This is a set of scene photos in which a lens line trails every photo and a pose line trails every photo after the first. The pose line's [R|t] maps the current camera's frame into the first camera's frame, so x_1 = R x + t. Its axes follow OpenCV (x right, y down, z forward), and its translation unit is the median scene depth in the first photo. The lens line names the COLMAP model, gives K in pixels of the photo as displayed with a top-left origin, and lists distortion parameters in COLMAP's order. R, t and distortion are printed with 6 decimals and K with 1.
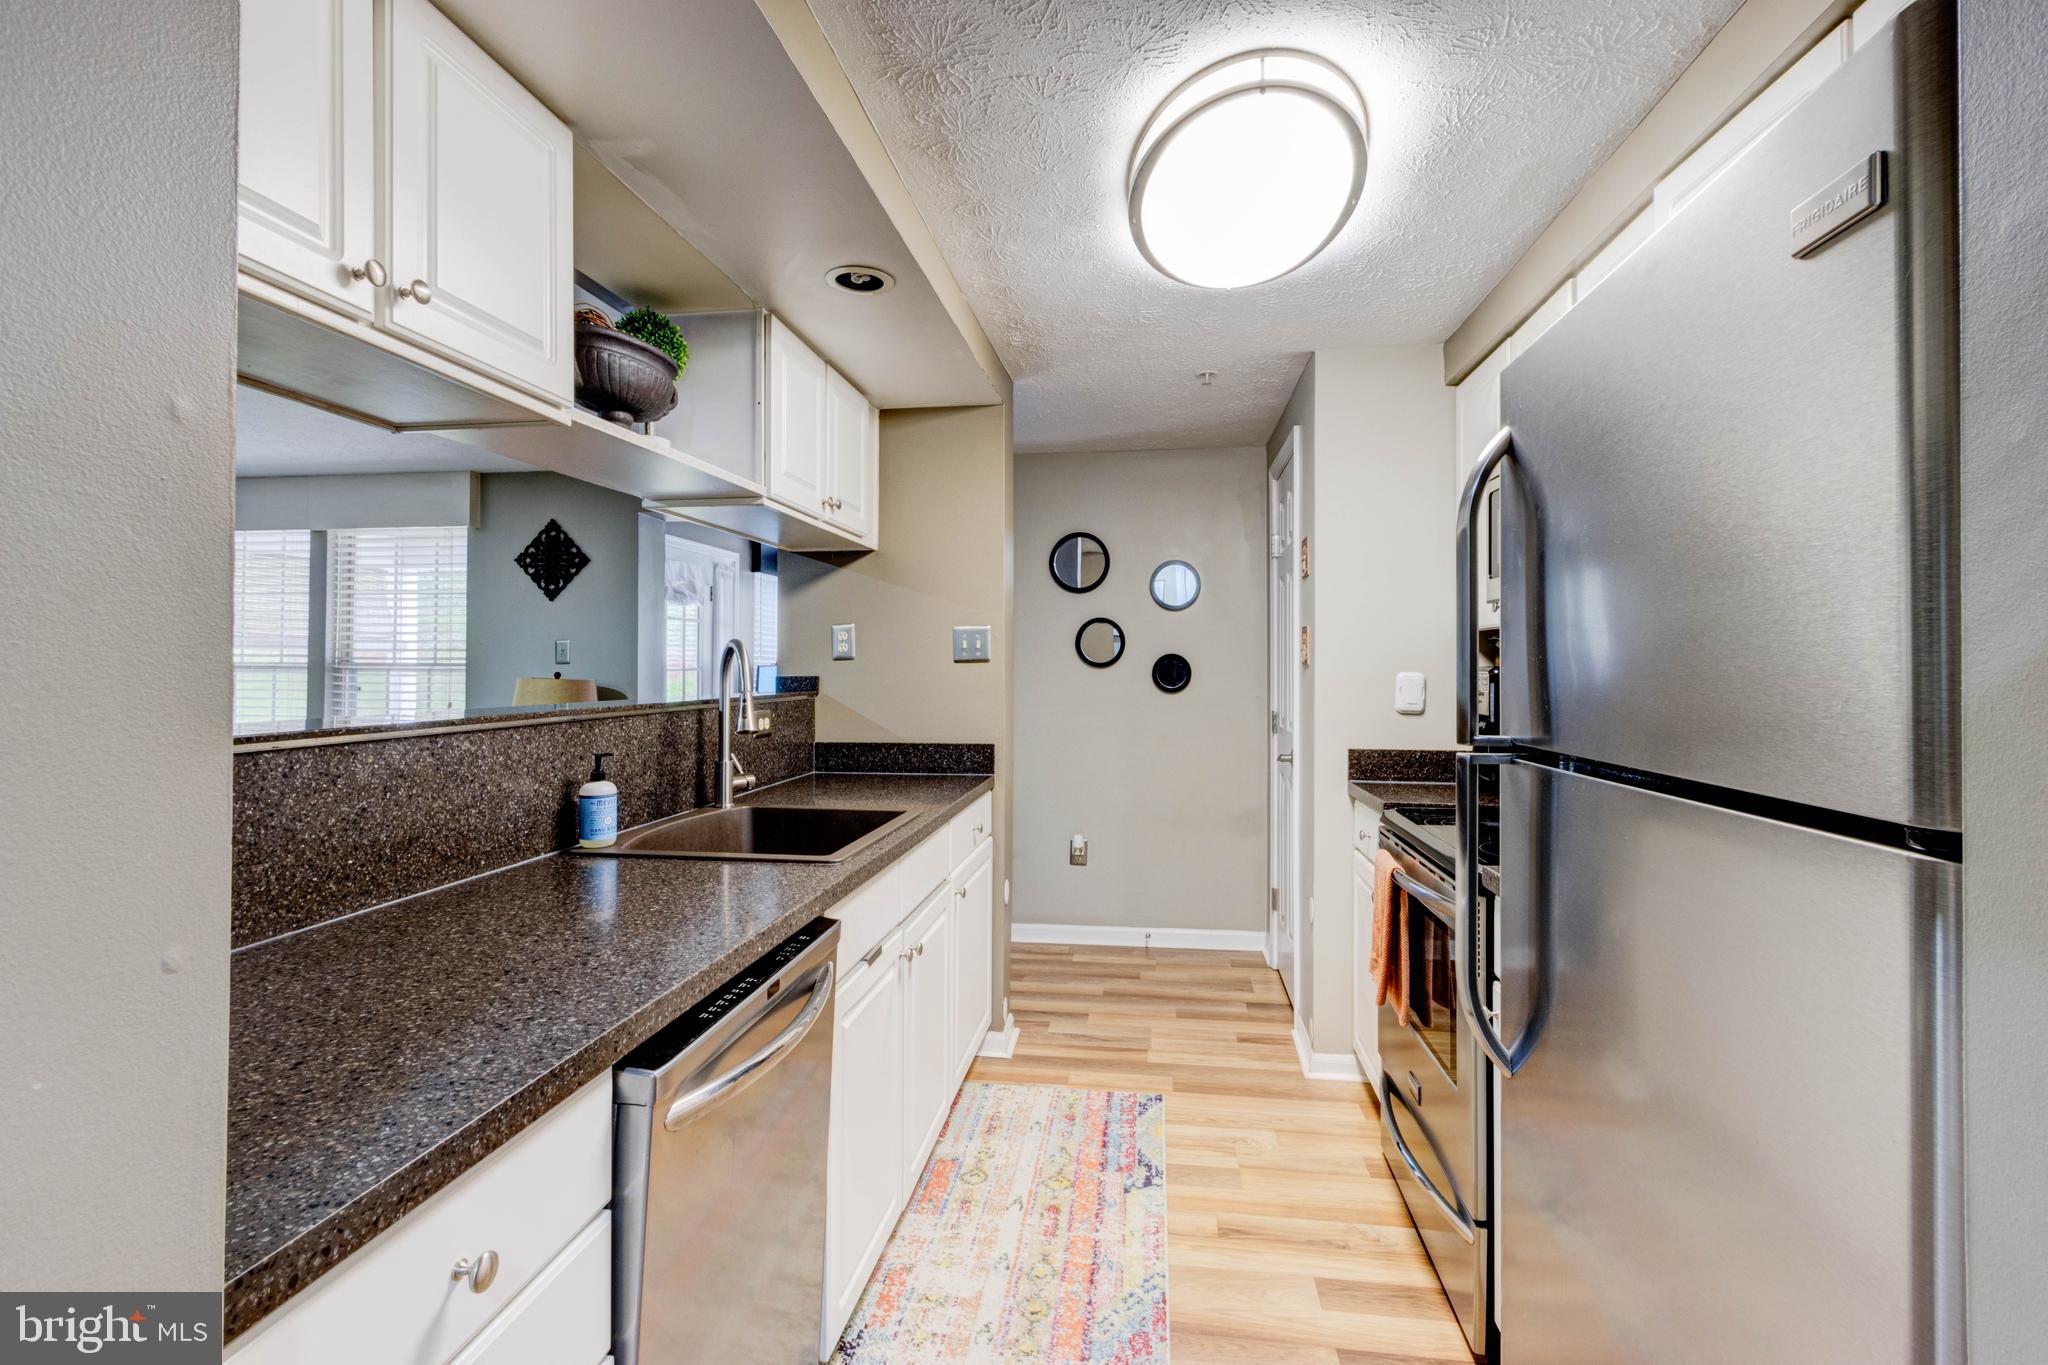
lens RADIAL K [[939.1, 0, 1033.2], [0, 939.1, 662.0], [0, 0, 1]] dist [0.005377, 0.000040]
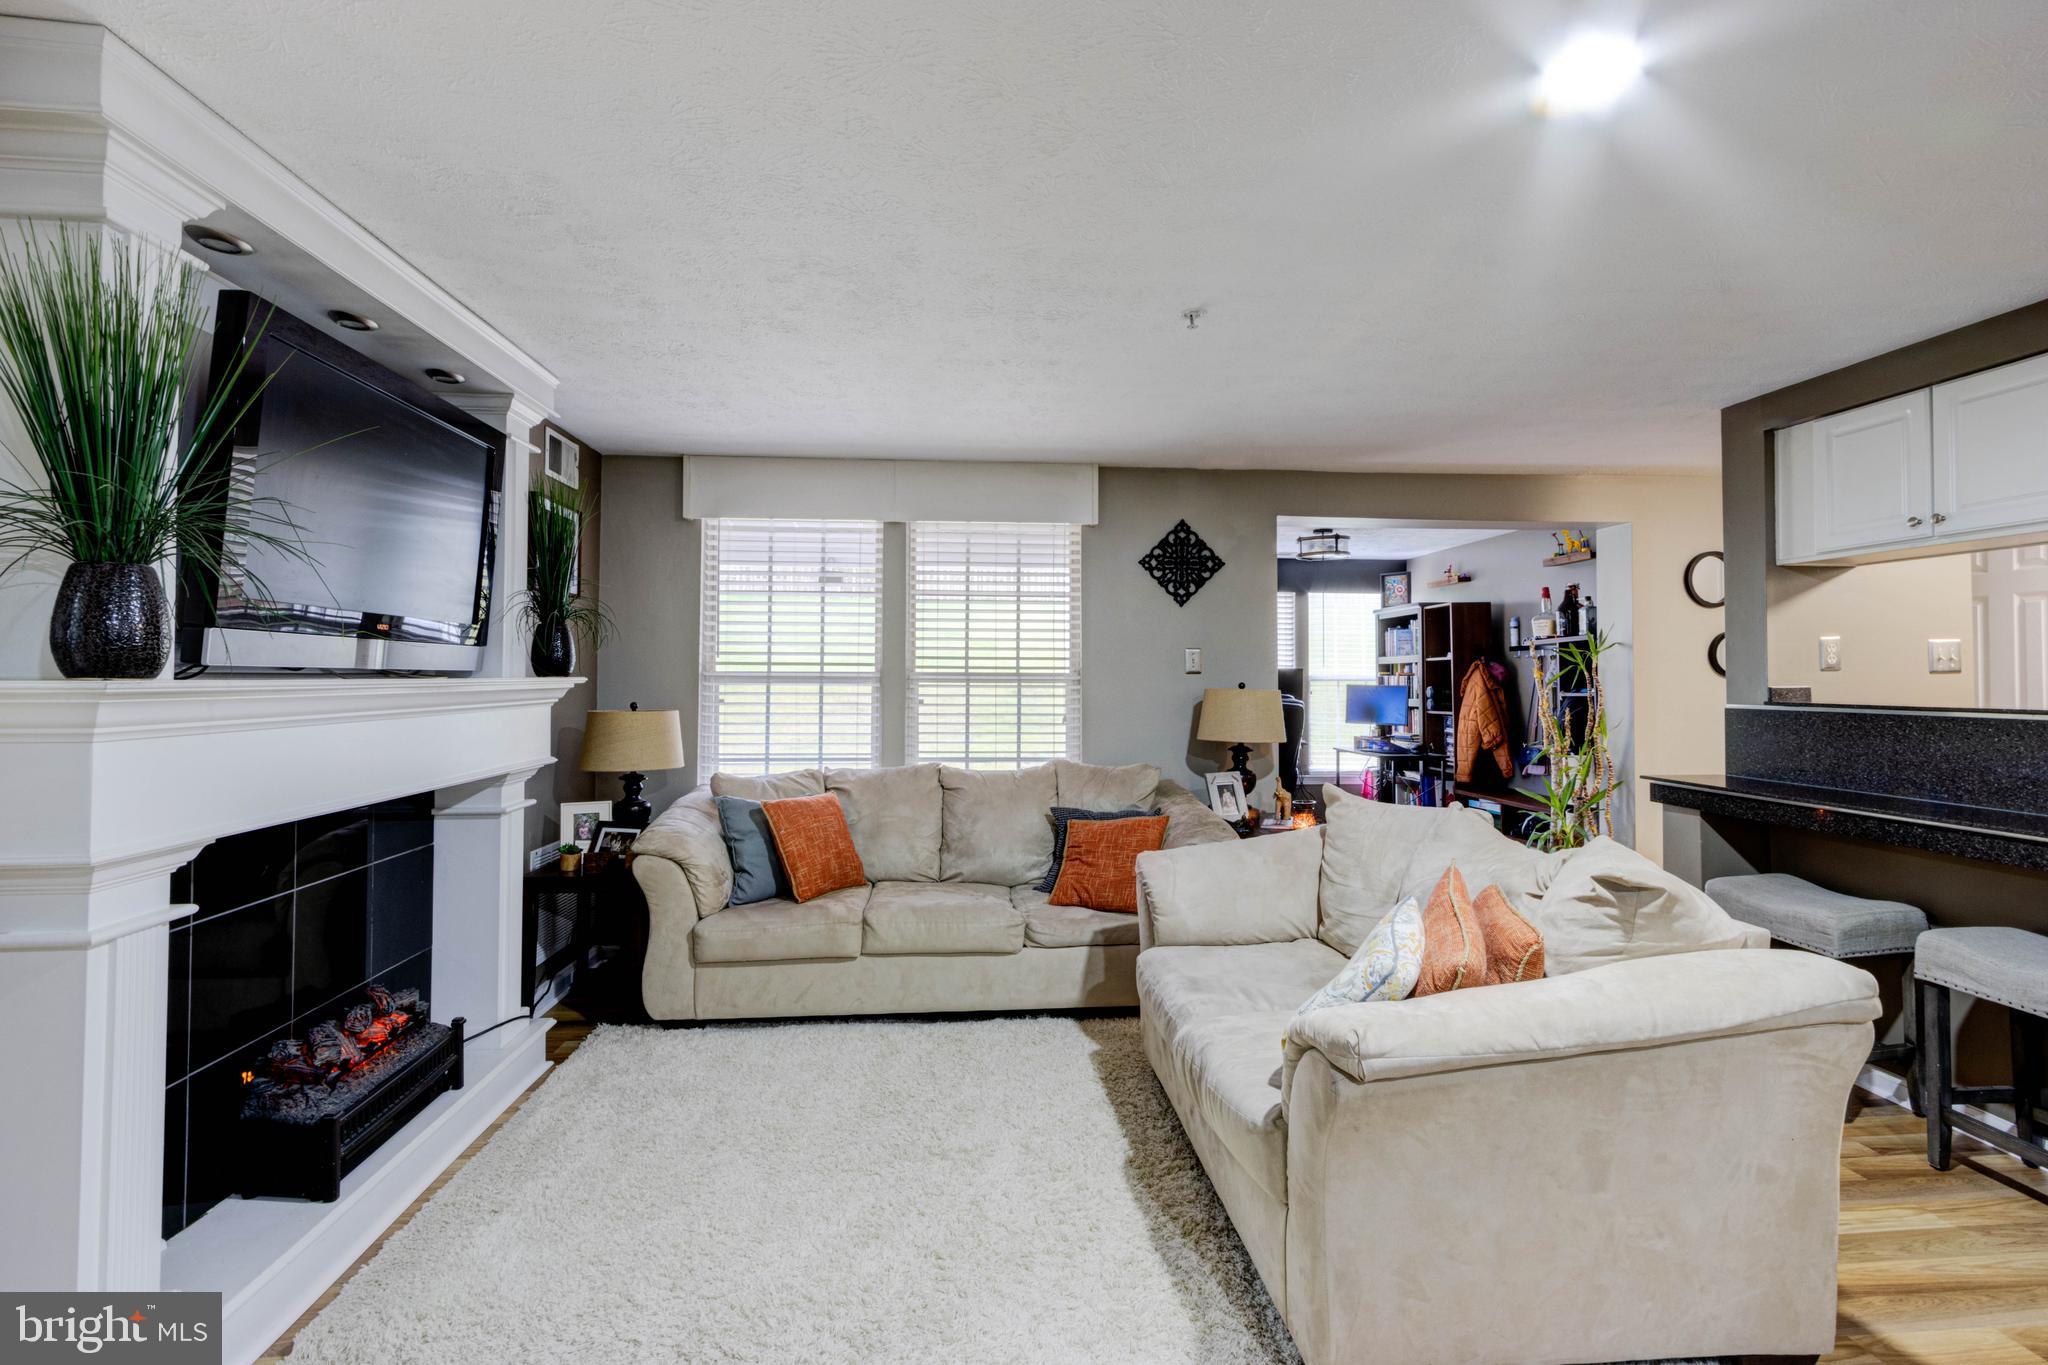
lens RADIAL K [[932.7, 0, 1014.6], [0, 932.7, 661.9], [0, 0, 1]] dist [0.002497, -0.000498]
pose [[0.973537, 0.002217, 0.228520, -0.882020], [0.000074, 0.999950, -0.010017, -0.000562], [-0.228530, 0.009769, 0.973488, 0.133492]]
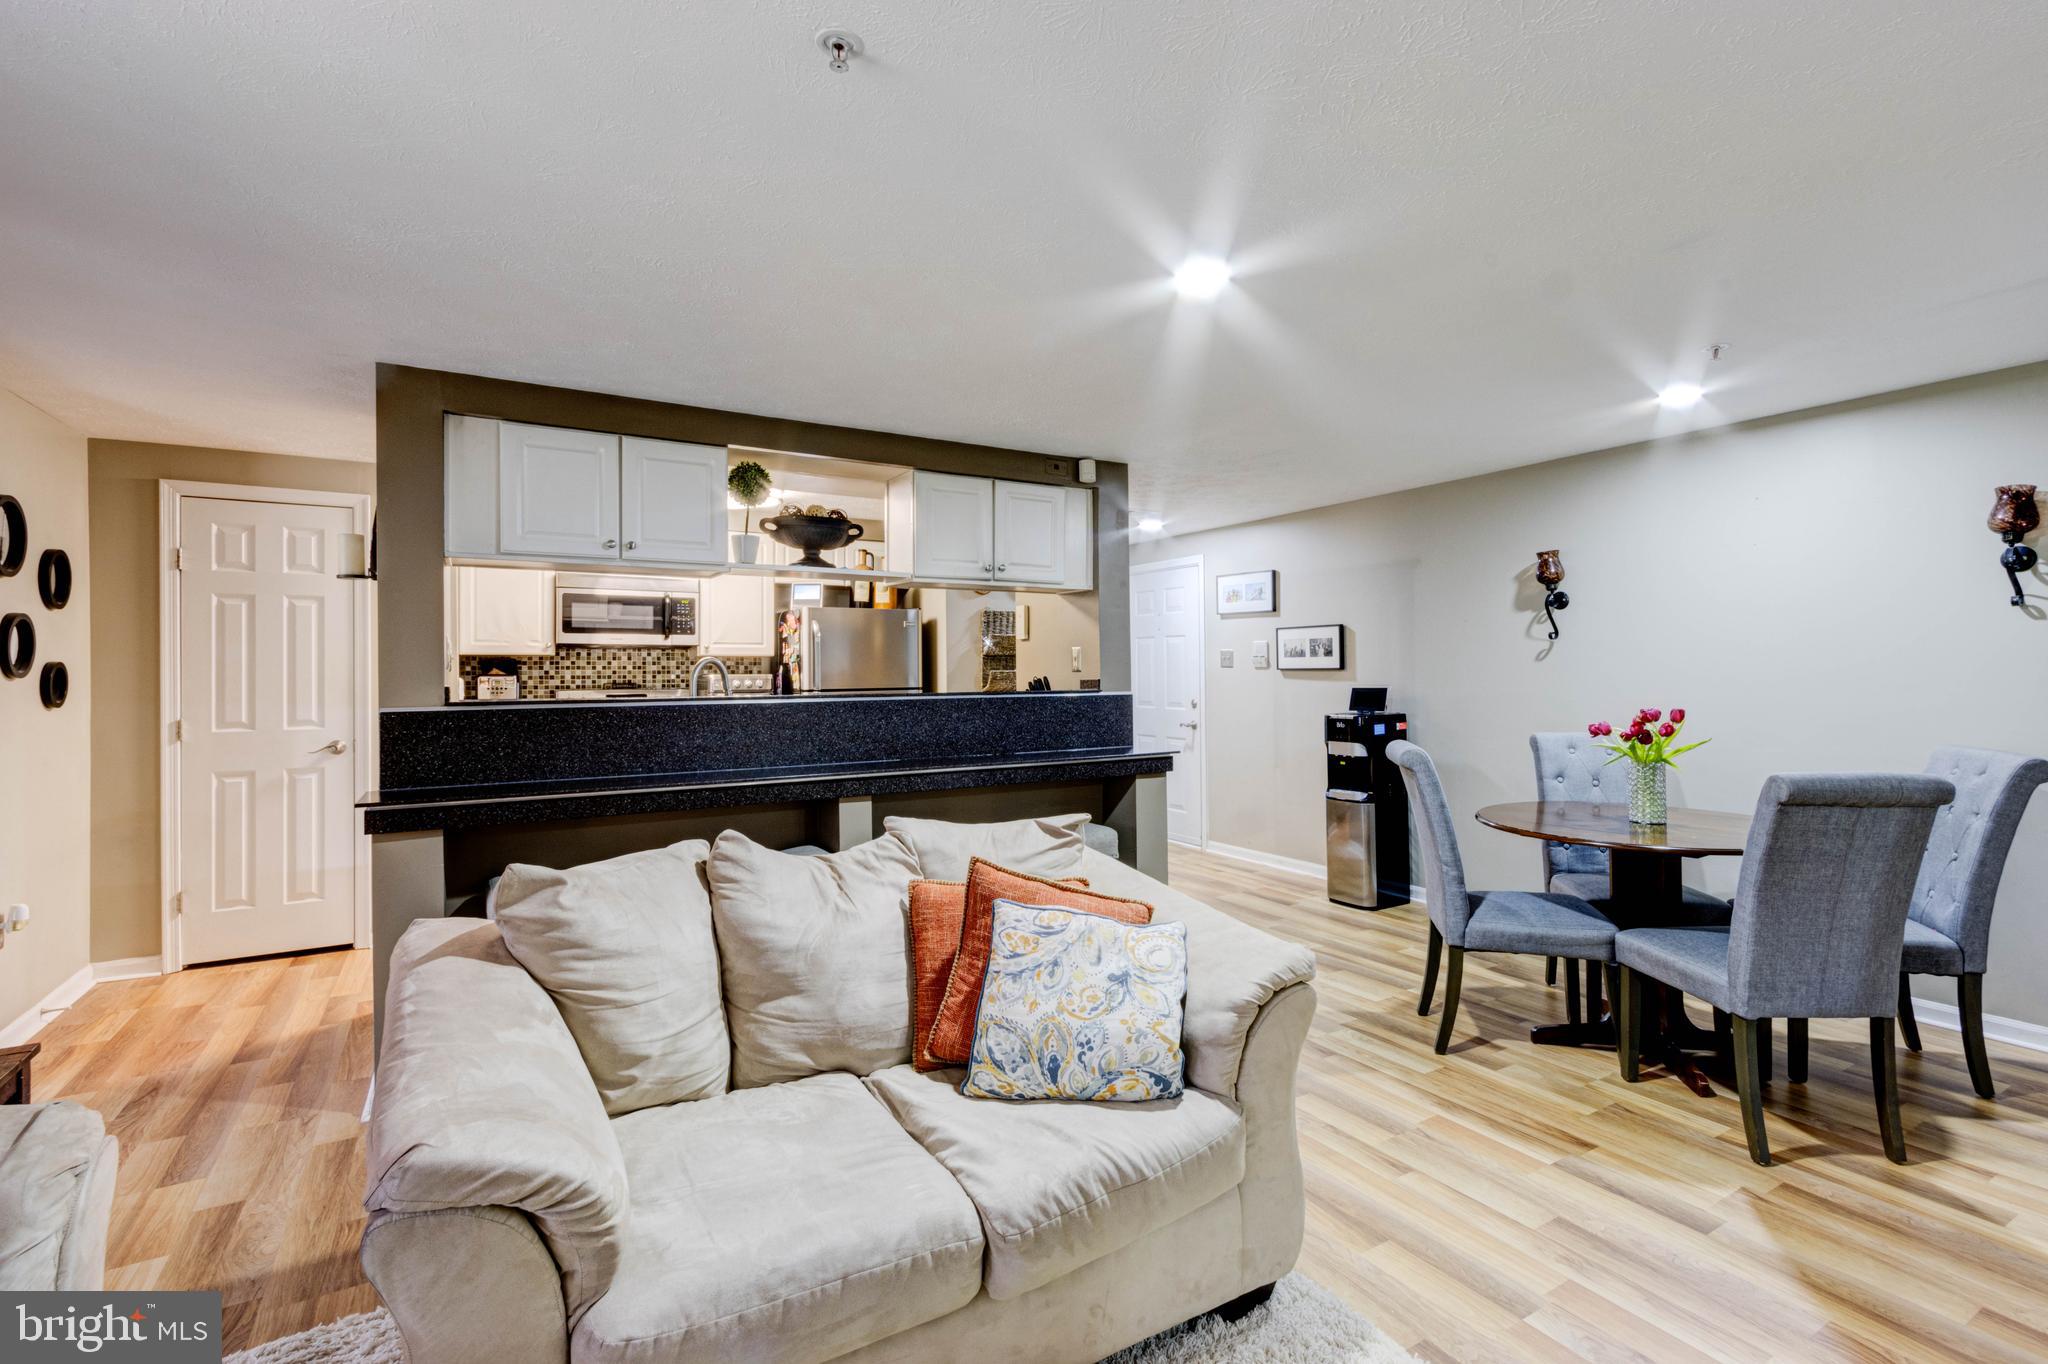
lens RADIAL K [[939.1, 0, 1033.2], [0, 939.1, 661.5], [0, 0, 1]] dist [0.005377, 0.000040]
pose [[-0.633628, 0.009263, 0.773582, -0.939865], [0.000673, 0.999935, -0.011422, 0.001506], [-0.773637, -0.006716, -0.633593, 0.774202]]
